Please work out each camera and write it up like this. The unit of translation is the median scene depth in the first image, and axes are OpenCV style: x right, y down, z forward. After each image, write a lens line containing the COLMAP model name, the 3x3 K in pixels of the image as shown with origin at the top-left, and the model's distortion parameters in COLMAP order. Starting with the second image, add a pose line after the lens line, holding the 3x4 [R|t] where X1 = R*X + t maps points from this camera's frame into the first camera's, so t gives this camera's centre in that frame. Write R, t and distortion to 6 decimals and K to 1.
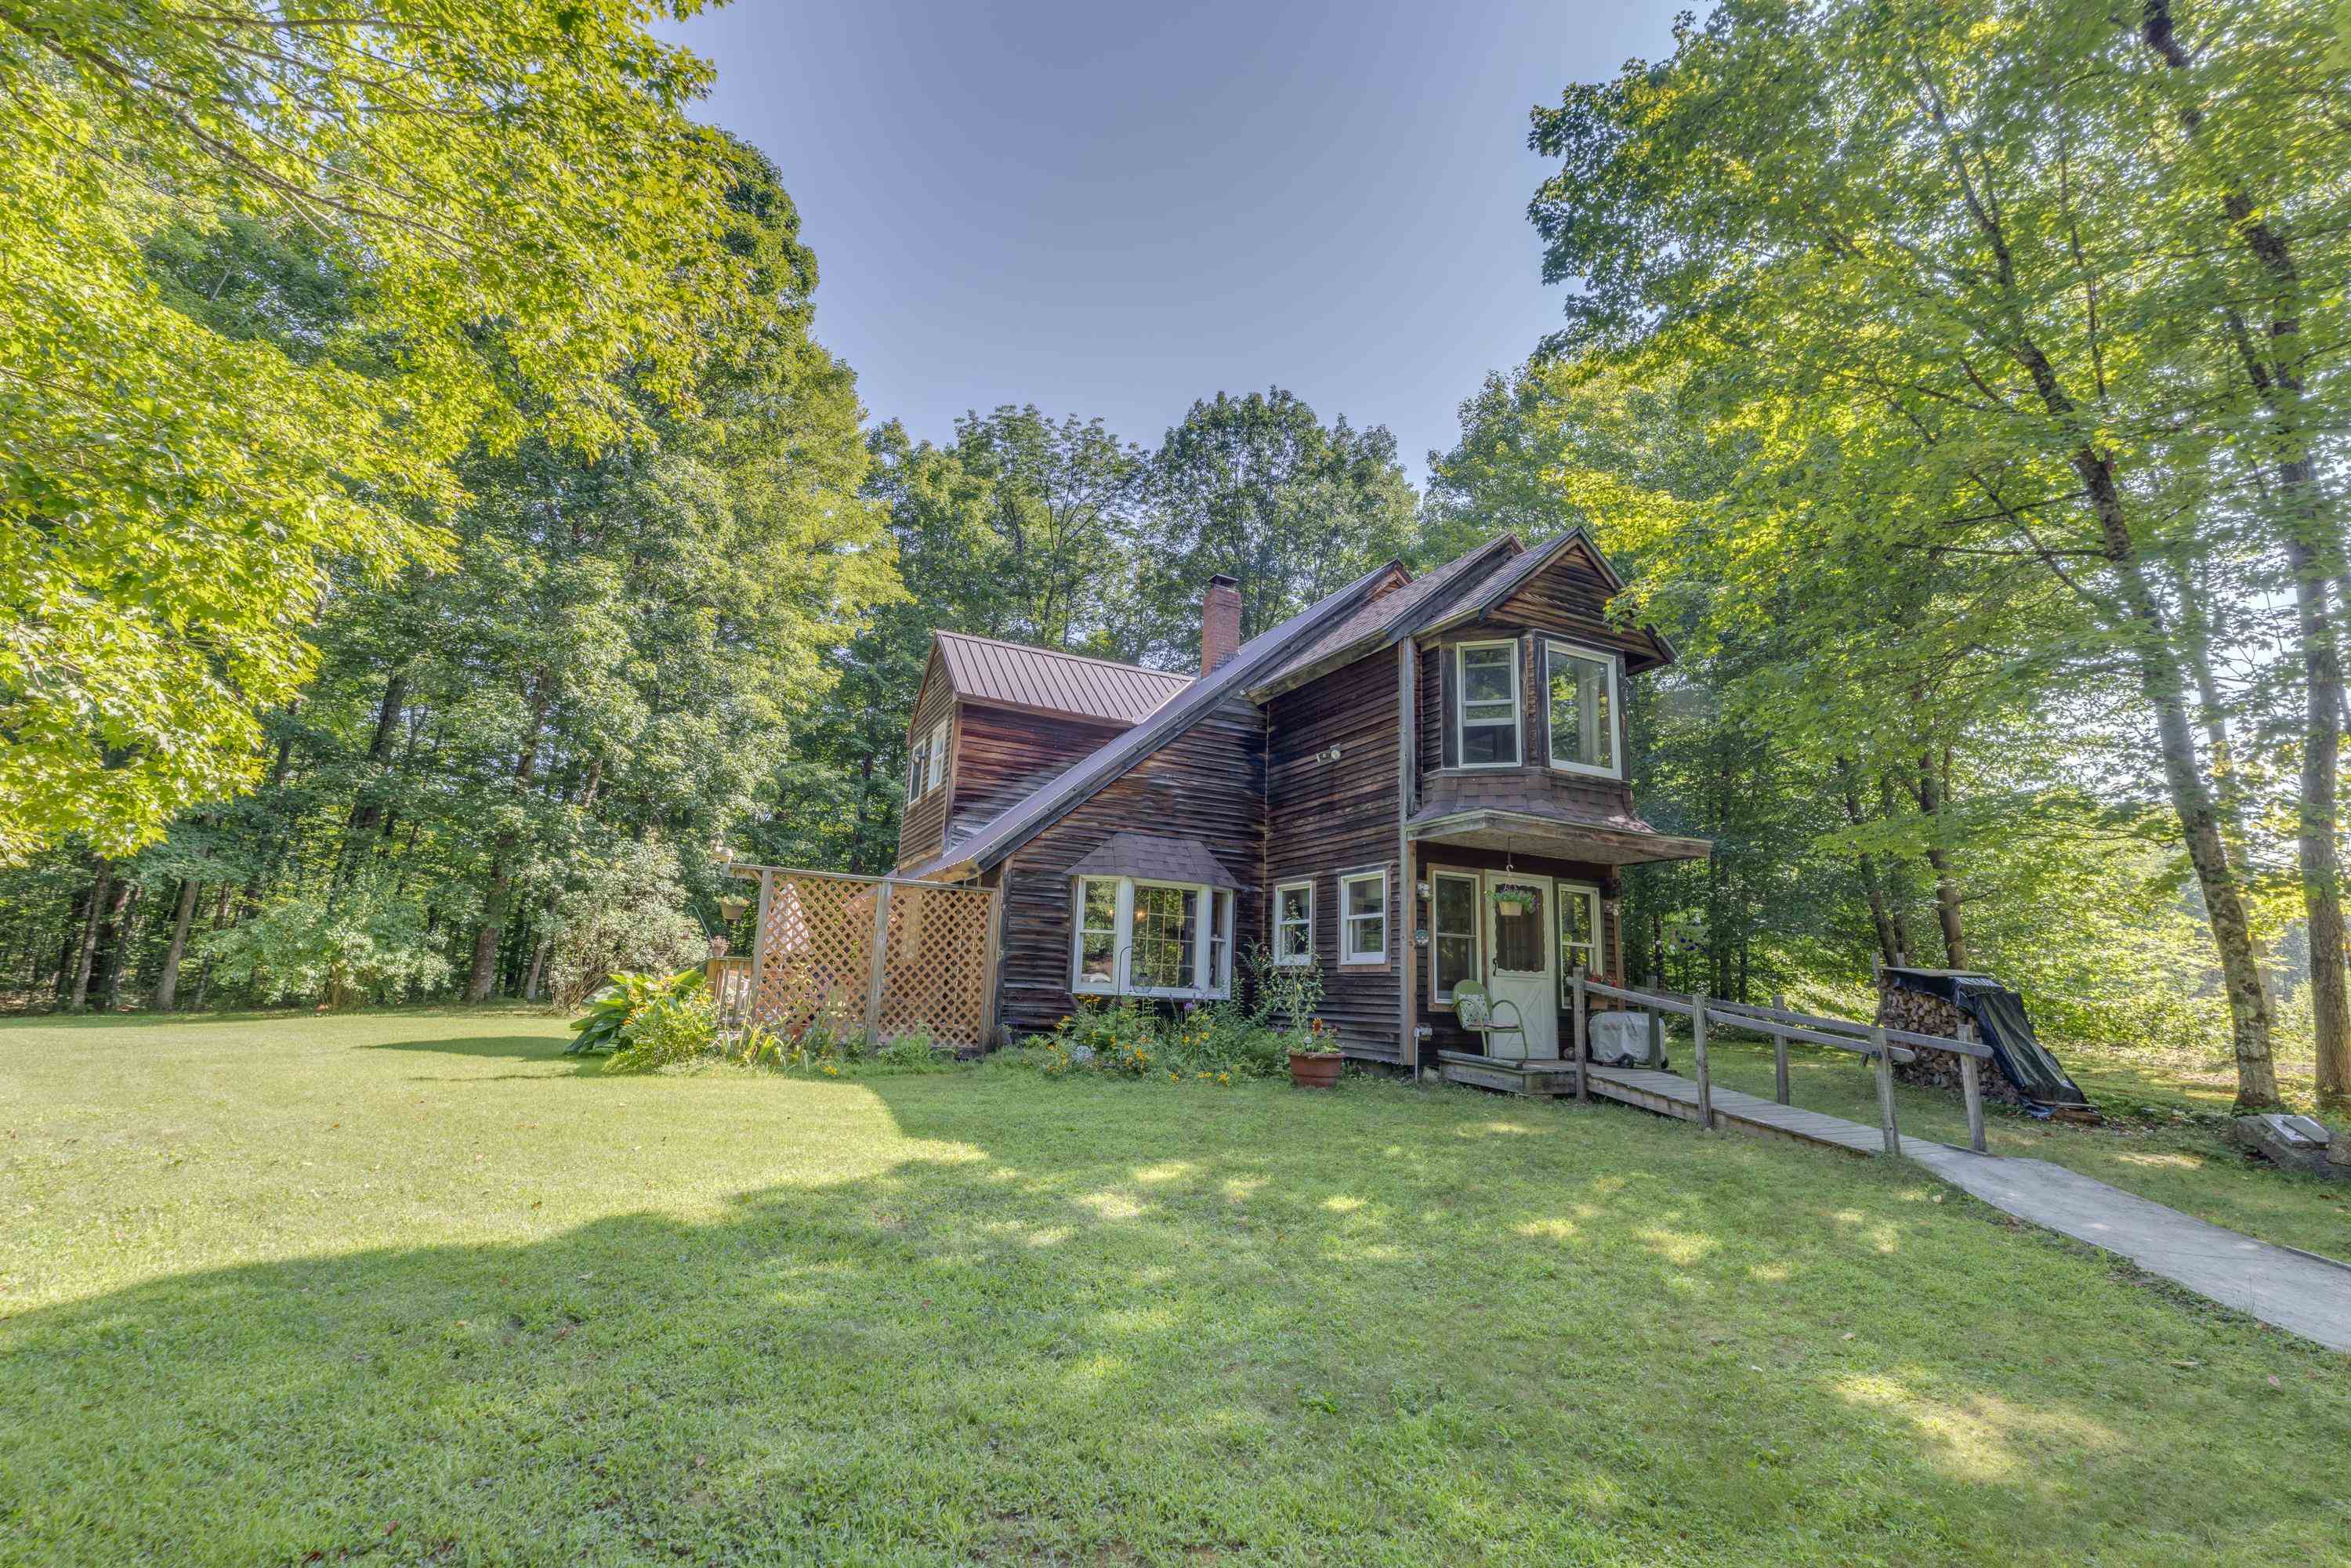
lens RADIAL K [[1022.4, 0, 1184.9], [0, 1022.4, 756.8], [0, 0, 1]] dist [0.000229, 0.000135]
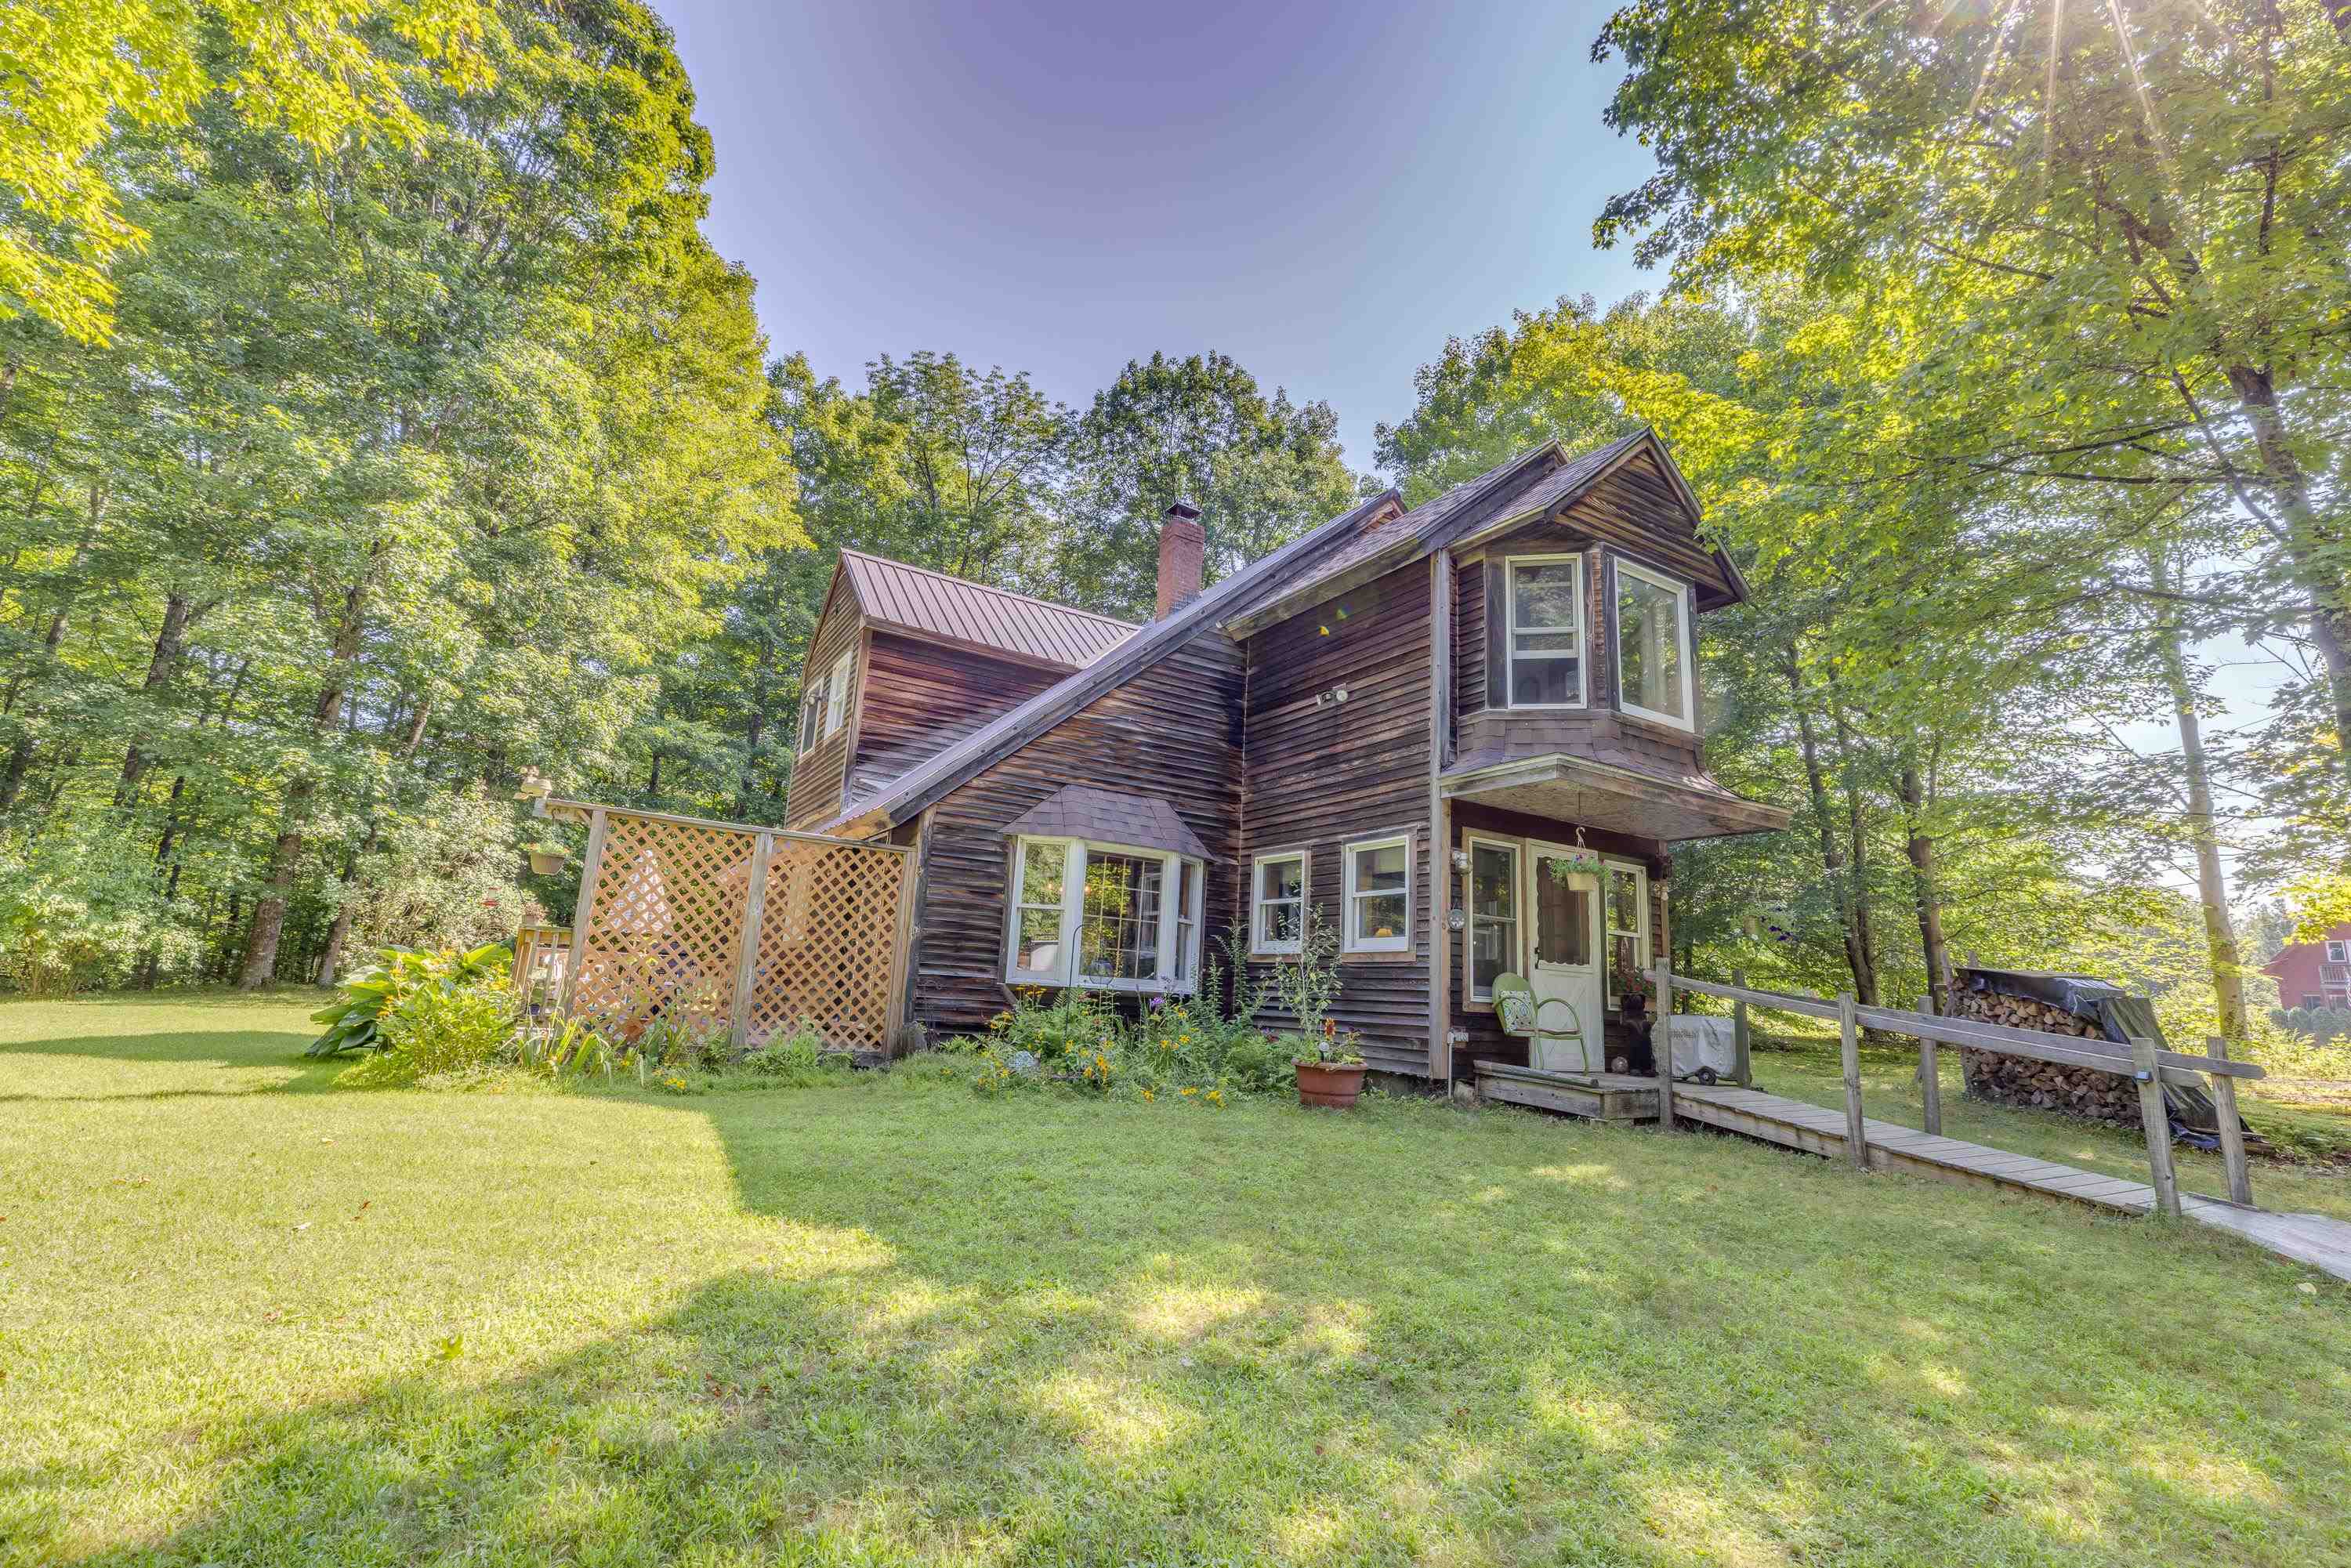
lens RADIAL K [[1022.4, 0, 1184.9], [0, 1022.4, 756.8], [0, 0, 1]] dist [0.000229, 0.000135]
pose [[0.994836, 0.035337, 0.095150, -0.048696], [-0.035335, 0.999374, -0.001712, 0.048212], [-0.095151, -0.001659, 0.995461, 0.183980]]
